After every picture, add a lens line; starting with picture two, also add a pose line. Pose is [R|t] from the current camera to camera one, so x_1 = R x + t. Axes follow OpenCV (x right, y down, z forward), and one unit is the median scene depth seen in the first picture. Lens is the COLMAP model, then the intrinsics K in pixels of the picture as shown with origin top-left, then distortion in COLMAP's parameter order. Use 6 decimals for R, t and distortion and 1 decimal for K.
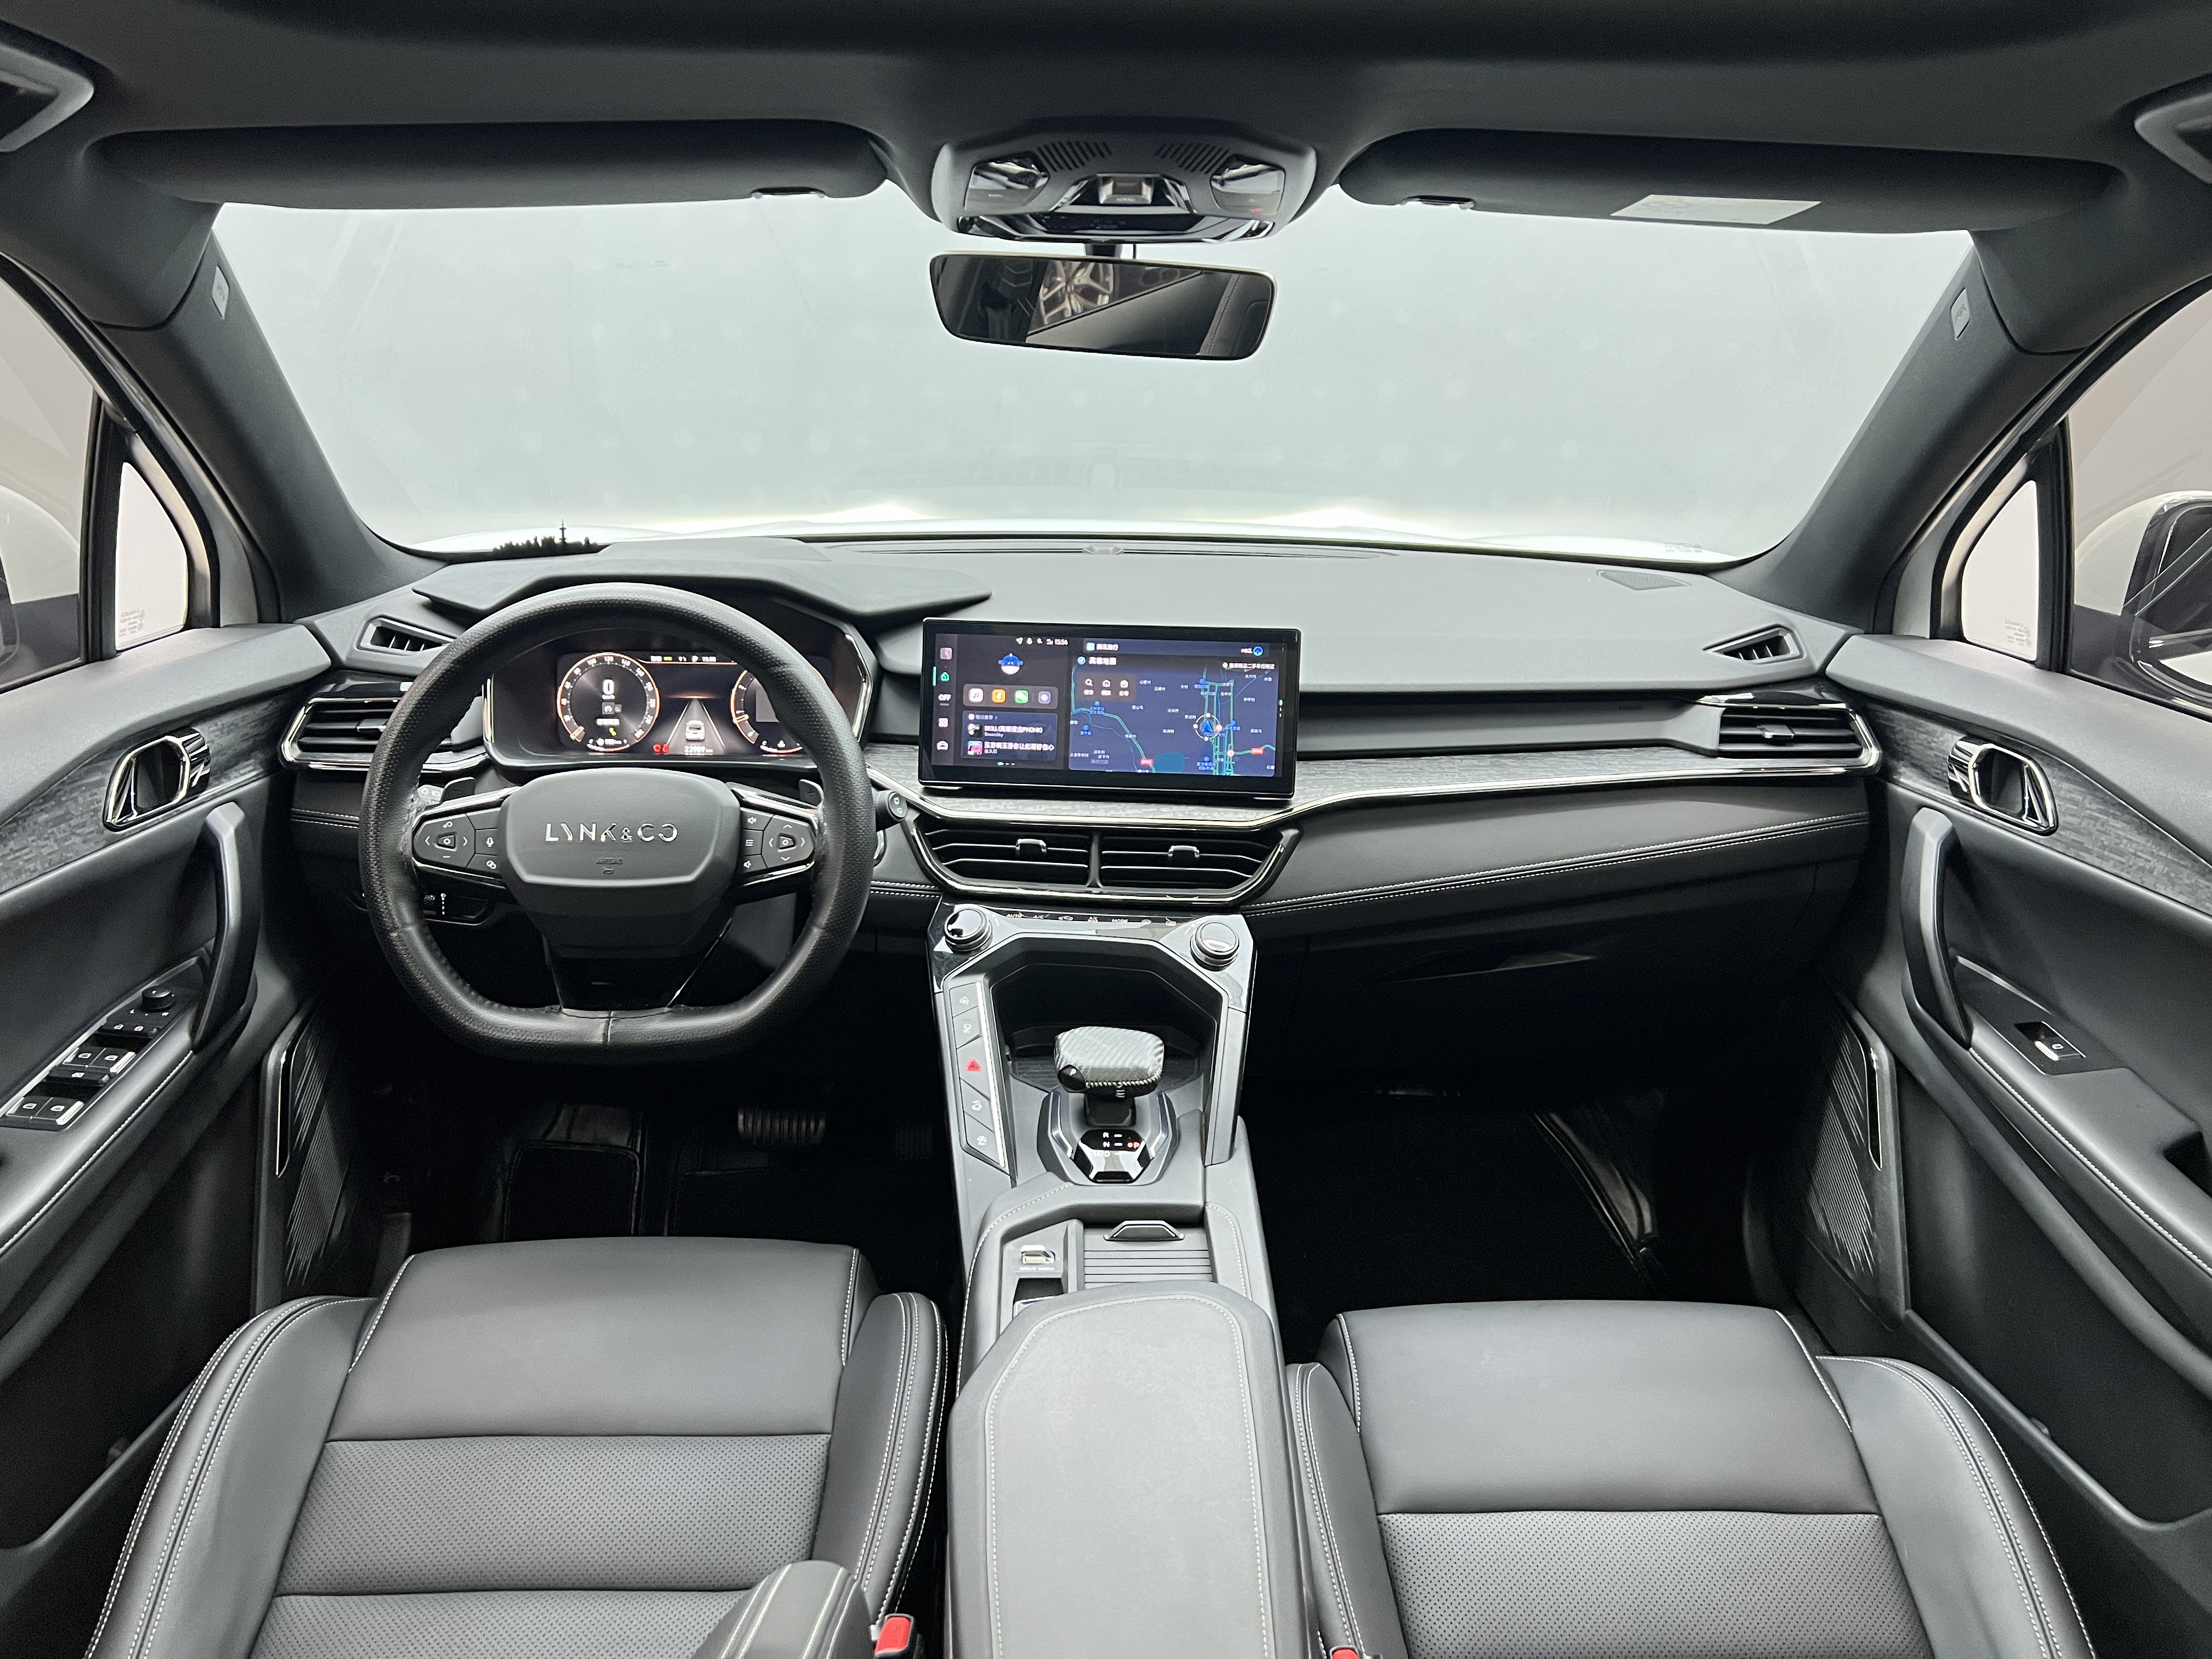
lens RADIAL K [[1643.3, 0, 1107.0], [0, 1643.3, 842.2], [0, 0, 1]] dist [0.066698, -0.075471]
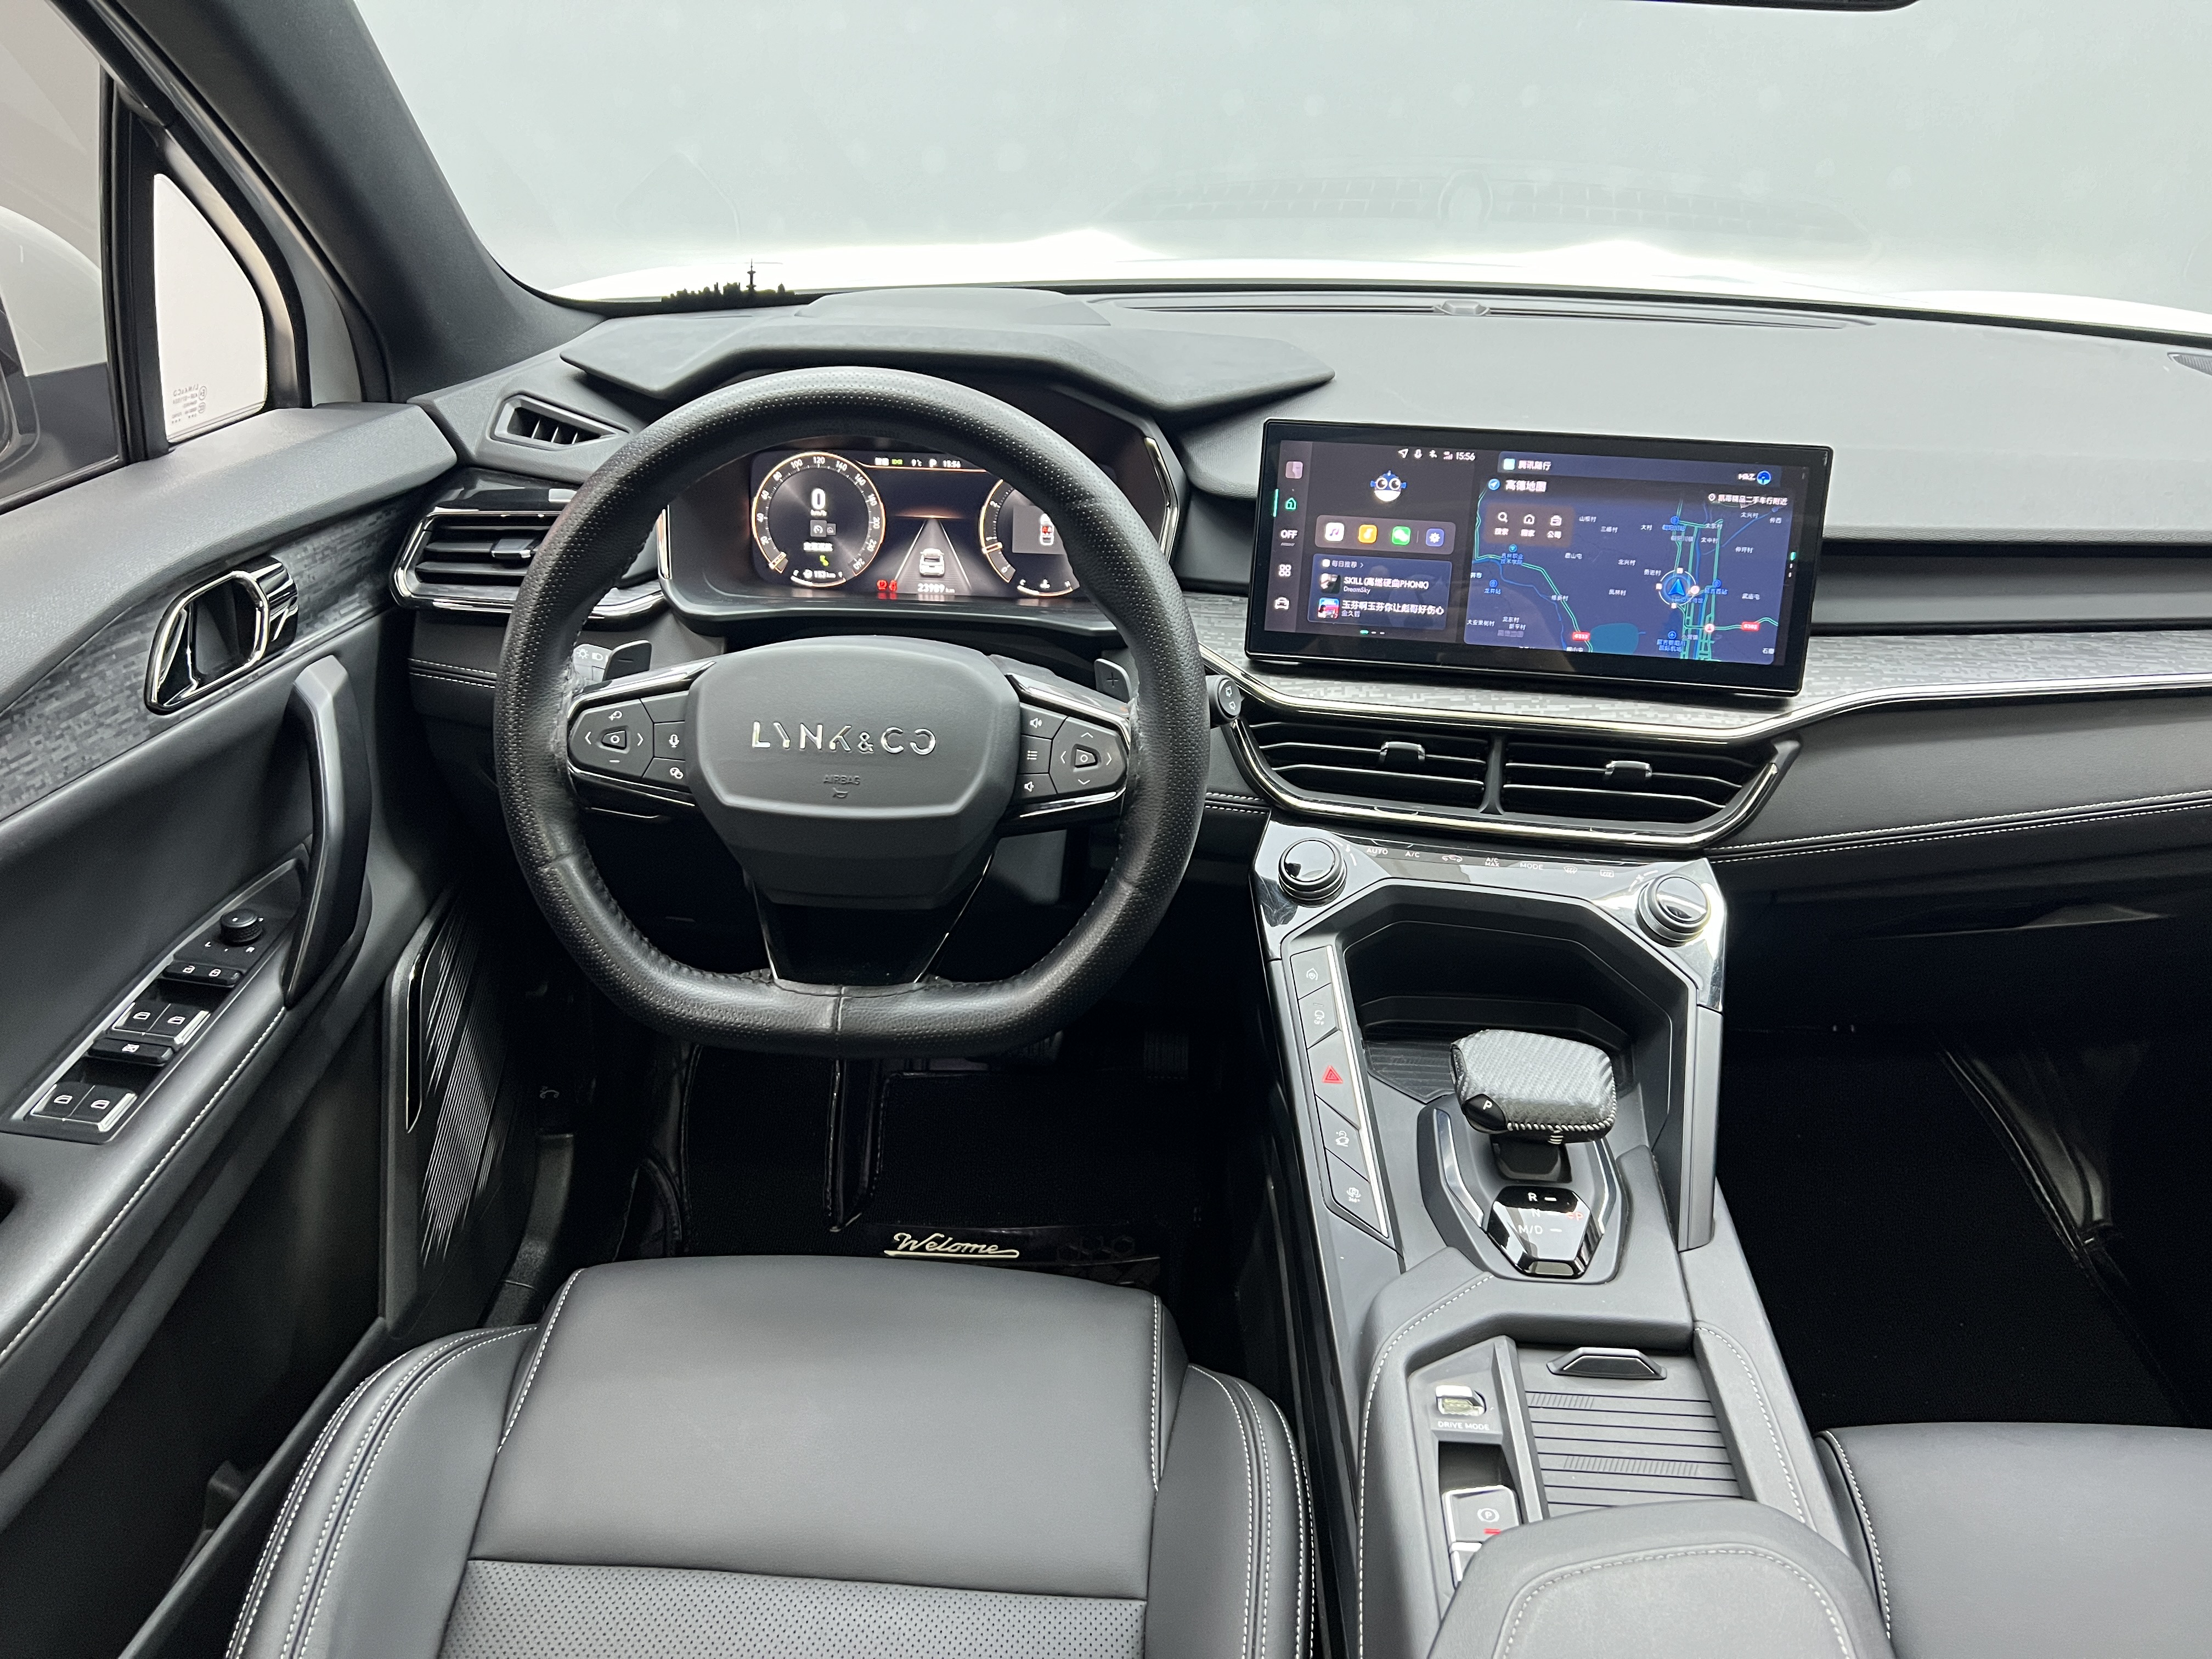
lens RADIAL K [[1643.3, 0, 1098.3], [0, 1643.3, 830.9], [0, 0, 1]] dist [0.066698, -0.075471]
pose [[0.995774, 0.043244, -0.081023, -0.122646], [-0.030996, 0.988688, 0.146747, -0.066061], [0.086452, -0.143615, 0.985850, 0.289848]]
